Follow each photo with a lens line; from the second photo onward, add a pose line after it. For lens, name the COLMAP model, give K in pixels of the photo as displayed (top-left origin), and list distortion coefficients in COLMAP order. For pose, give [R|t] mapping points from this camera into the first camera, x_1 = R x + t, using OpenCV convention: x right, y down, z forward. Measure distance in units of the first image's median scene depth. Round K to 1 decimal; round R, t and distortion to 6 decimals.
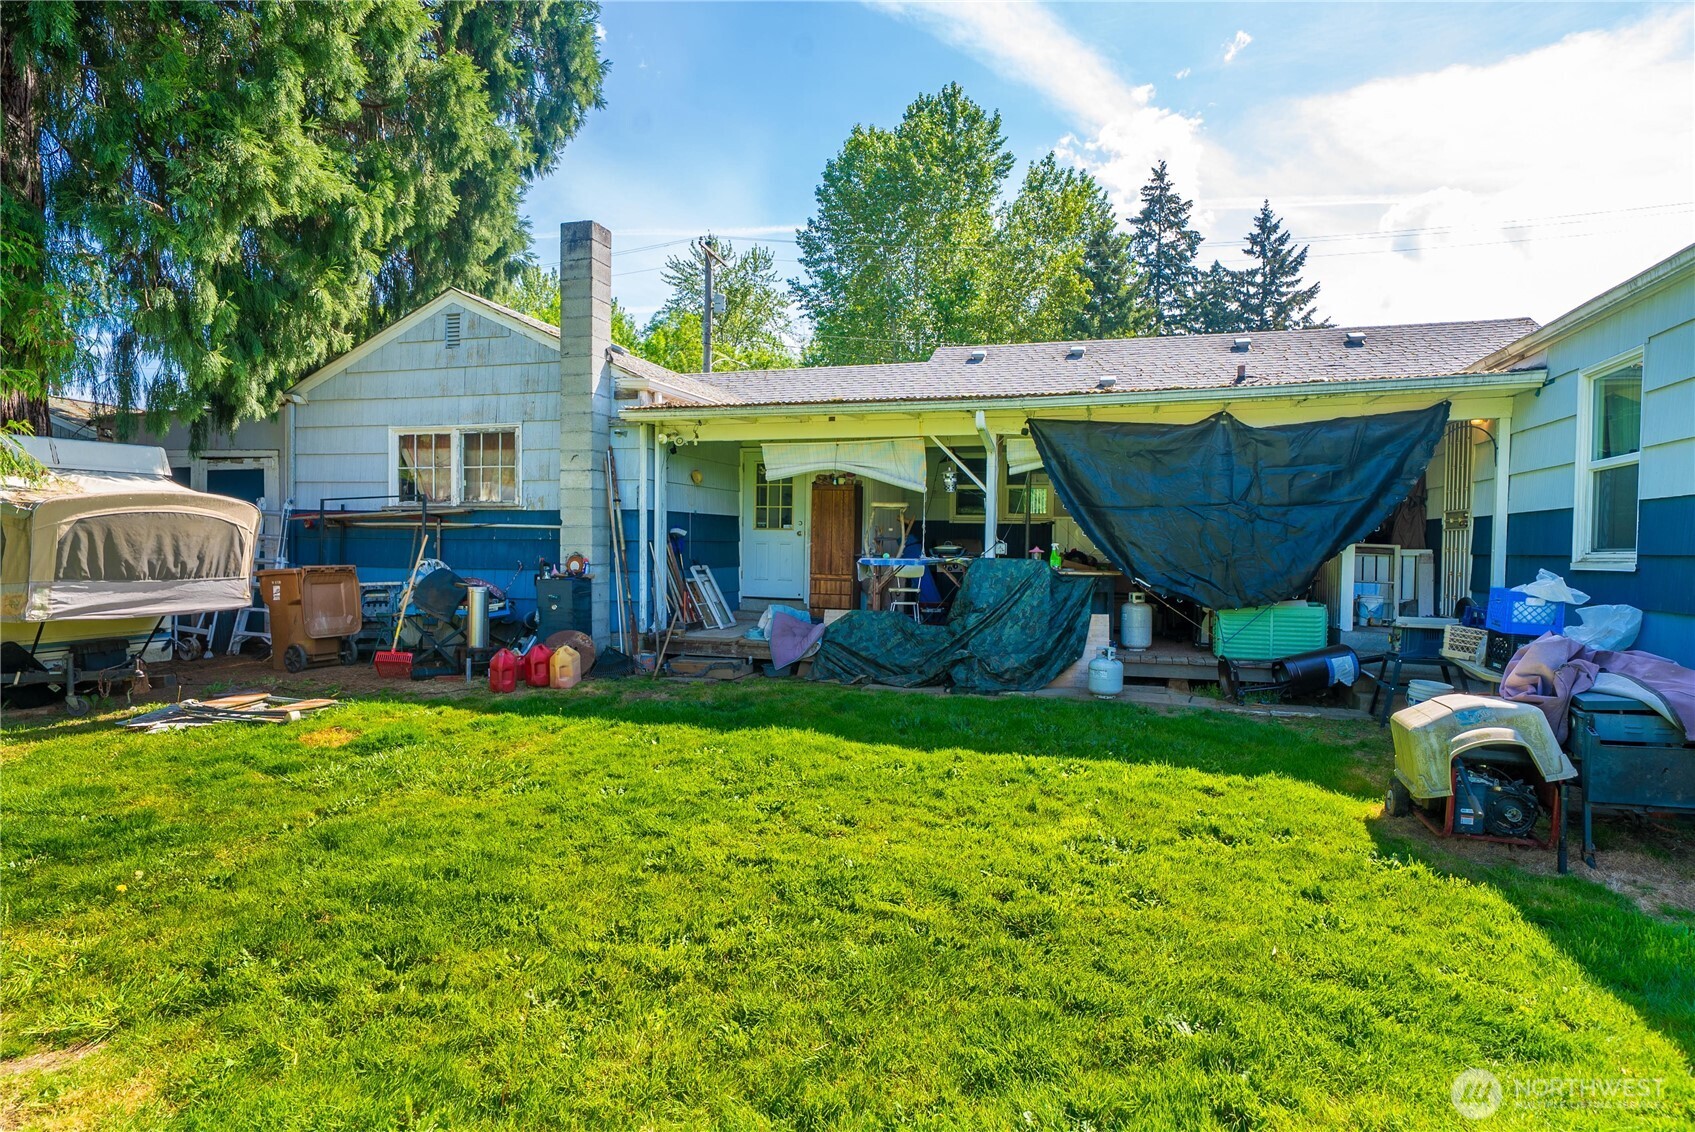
lens RADIAL K [[882.2, 0, 847.5], [0, 882.2, 566.0], [0, 0, 1]] dist [-0.000806, 0.000104]
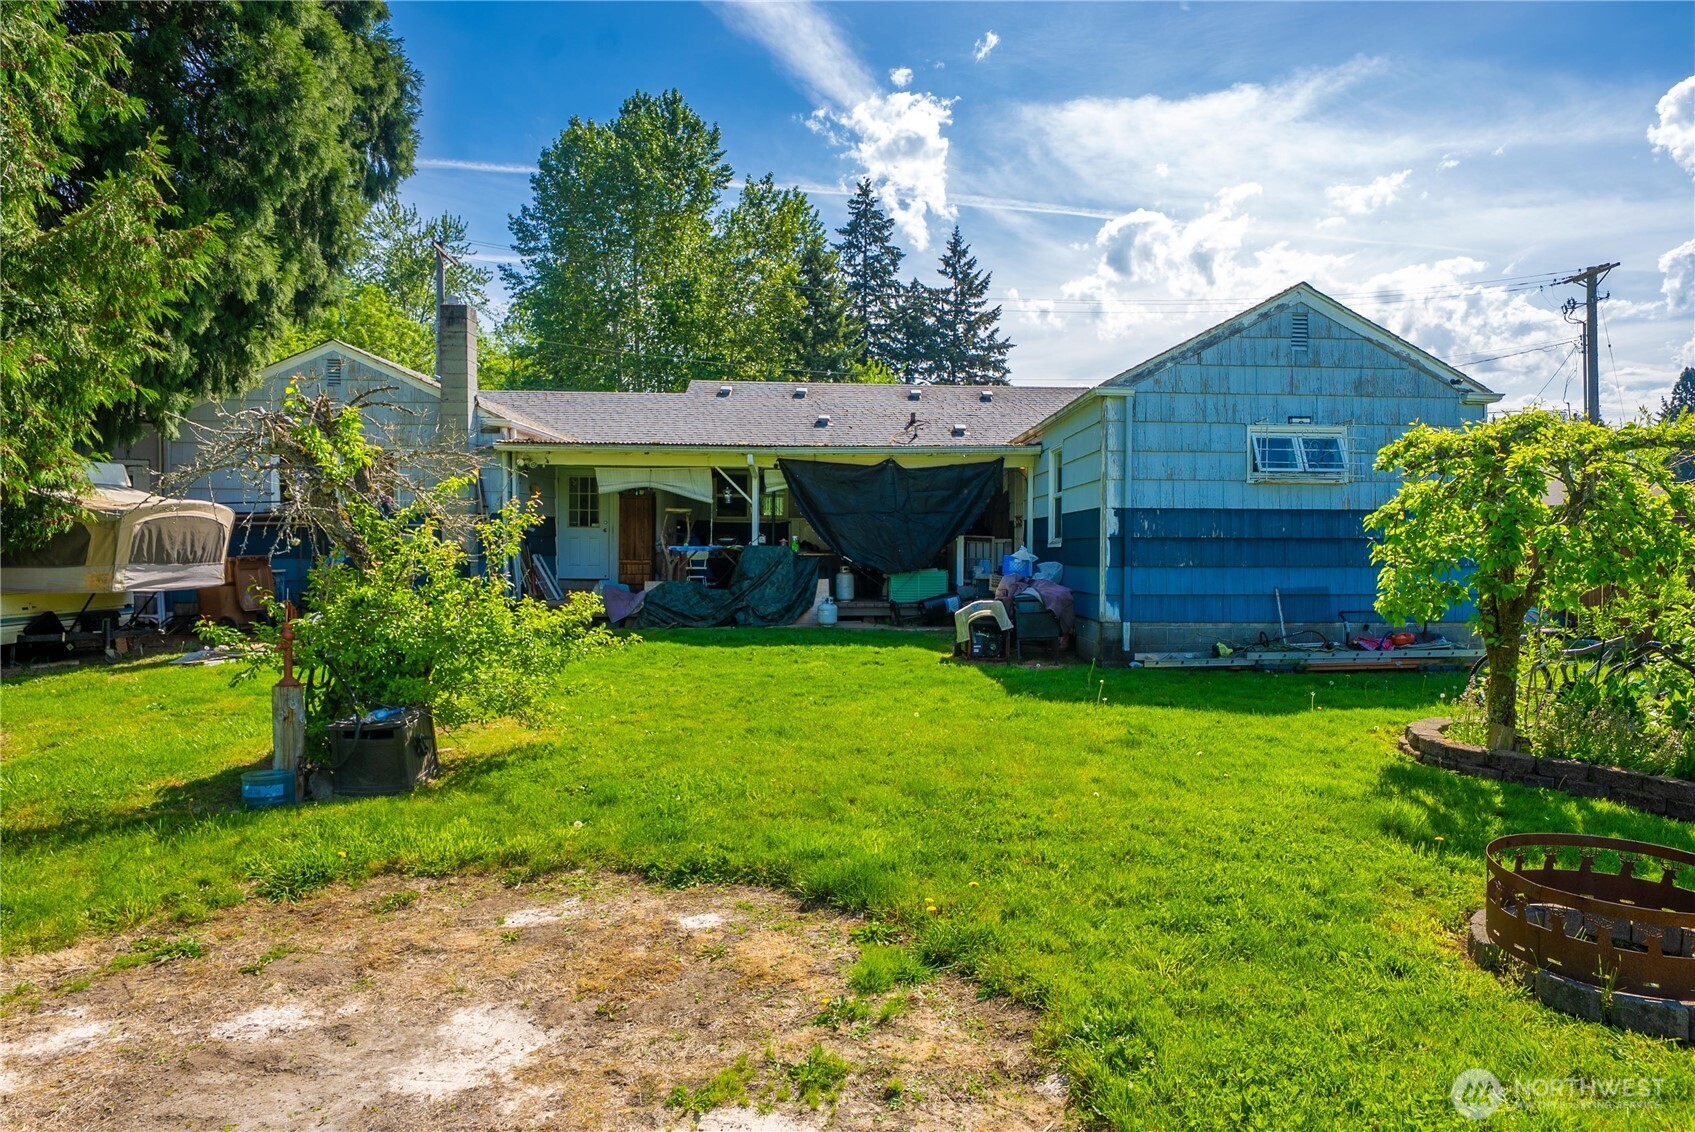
lens RADIAL K [[884.6, 0, 847.5], [0, 884.6, 566.0], [0, 0, 1]] dist [0.018538, 0.000120]
pose [[0.950890, -0.014853, 0.309173, -0.105404], [0.013673, 0.999889, 0.005982, 0.012534], [-0.309228, -0.001461, 0.950987, -0.340496]]
